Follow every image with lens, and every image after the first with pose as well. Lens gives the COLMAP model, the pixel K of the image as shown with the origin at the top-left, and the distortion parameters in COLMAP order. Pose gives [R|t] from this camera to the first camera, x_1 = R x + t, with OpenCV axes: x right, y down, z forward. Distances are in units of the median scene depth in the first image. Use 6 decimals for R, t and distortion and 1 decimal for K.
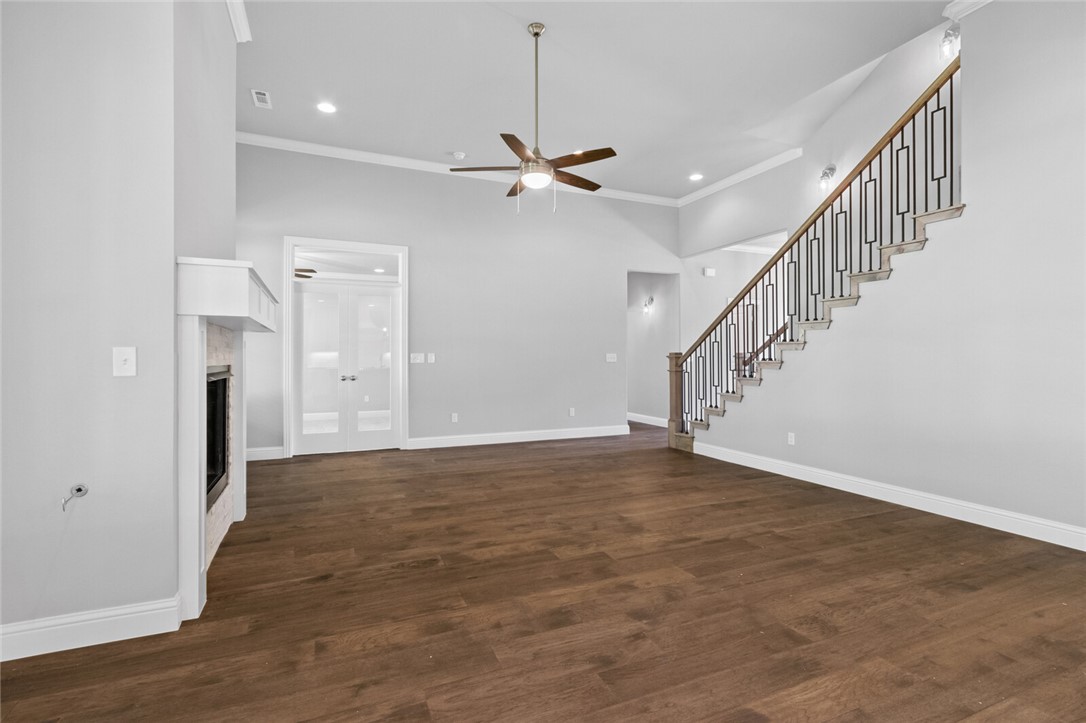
lens RADIAL K [[496.9, 0, 530.2], [0, 496.9, 354.4], [0, 0, 1]] dist [0.004631, -0.000714]
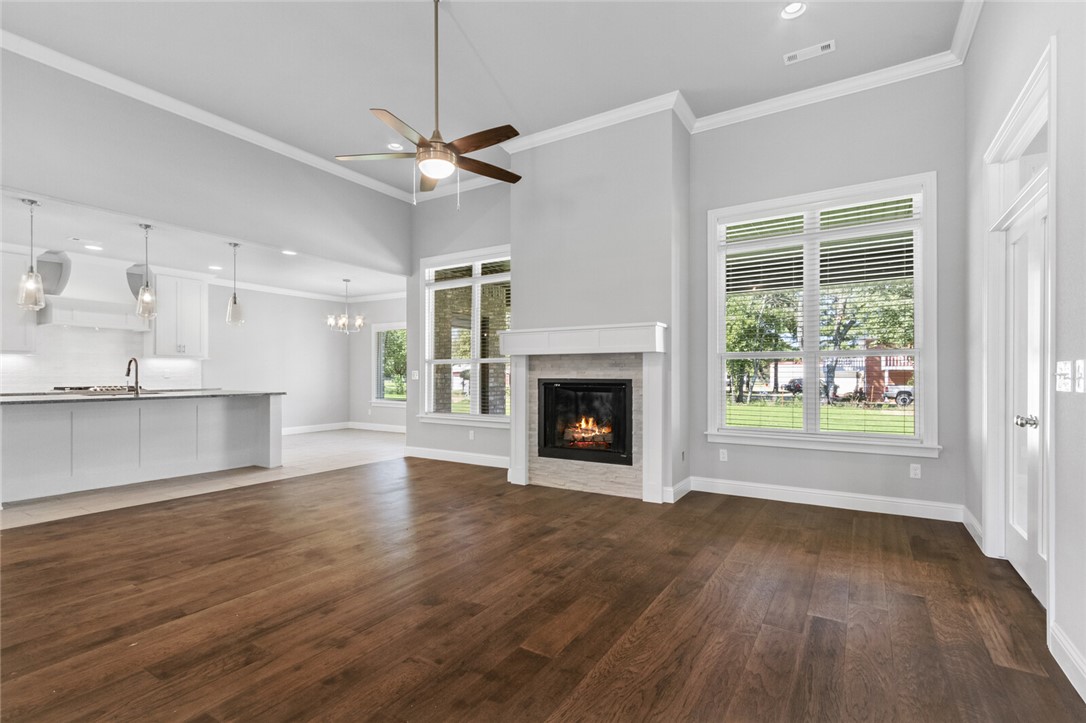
lens RADIAL K [[514.7, 0, 542.1], [0, 514.7, 374.3], [0, 0, 1]] dist [0.002358, -0.000204]
pose [[-0.809815, 0.002331, -0.586680, 0.482590], [0.004022, 0.999991, -0.001579, 0.011024], [0.586671, -0.003639, -0.809817, 2.272815]]
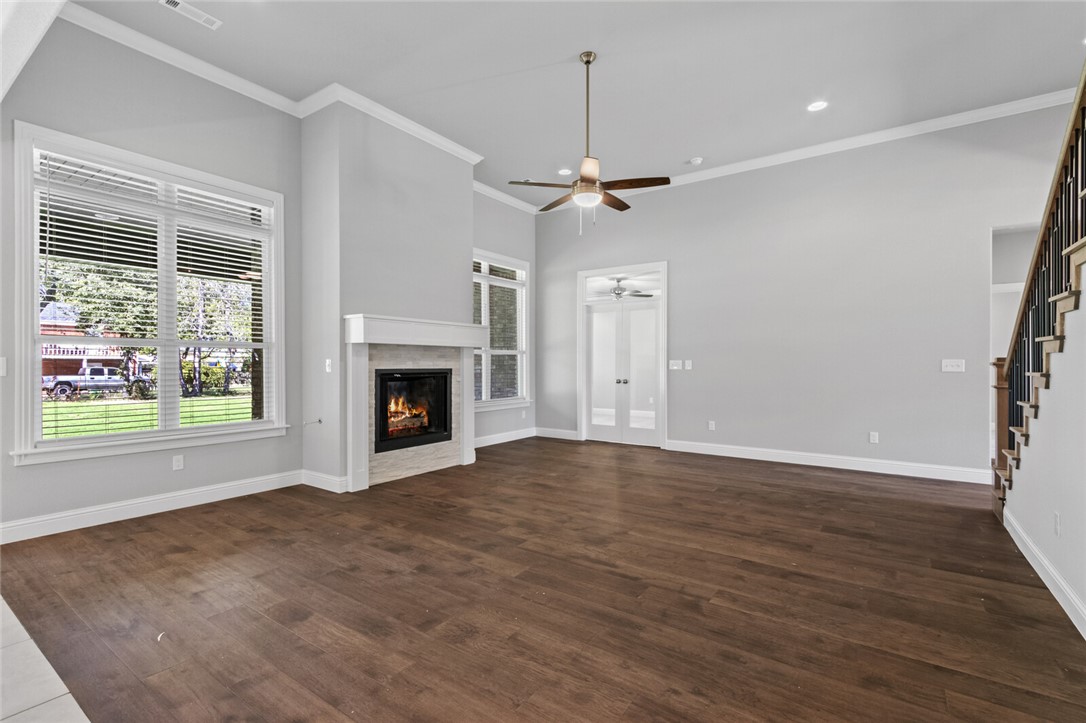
lens RADIAL K [[489.4, 0, 543.0], [0, 489.4, 361.5], [0, 0, 1]] dist [0.005296, 0.000241]
pose [[0.536899, -0.001747, -0.843645, 1.058254], [0.002868, 0.999996, -0.000245, 0.000120], [0.843642, -0.002288, 0.536901, 0.435360]]
